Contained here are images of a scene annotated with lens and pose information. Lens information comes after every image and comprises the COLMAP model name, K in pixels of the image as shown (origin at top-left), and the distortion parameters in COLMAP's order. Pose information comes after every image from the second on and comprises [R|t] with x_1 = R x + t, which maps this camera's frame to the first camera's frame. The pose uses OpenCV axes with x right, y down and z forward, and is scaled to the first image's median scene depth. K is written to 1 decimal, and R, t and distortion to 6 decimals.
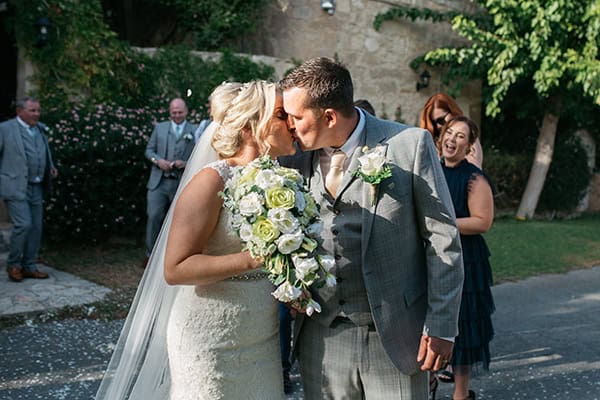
lens RADIAL K [[659.4, 0, 313.2], [0, 659.4, 183.8], [0, 0, 1]] dist [-0.011118, -0.008693]
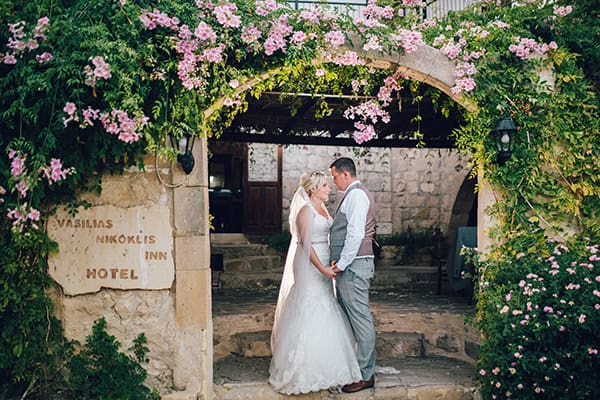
lens RADIAL K [[659.4, 0, 313.2], [0, 659.4, 183.8], [0, 0, 1]] dist [-0.011118, -0.008693]
pose [[0.729447, -0.093211, -0.677656, -0.097949], [-0.042514, 0.982579, -0.180917, -0.055252], [0.682715, 0.160779, 0.712777, 0.383061]]
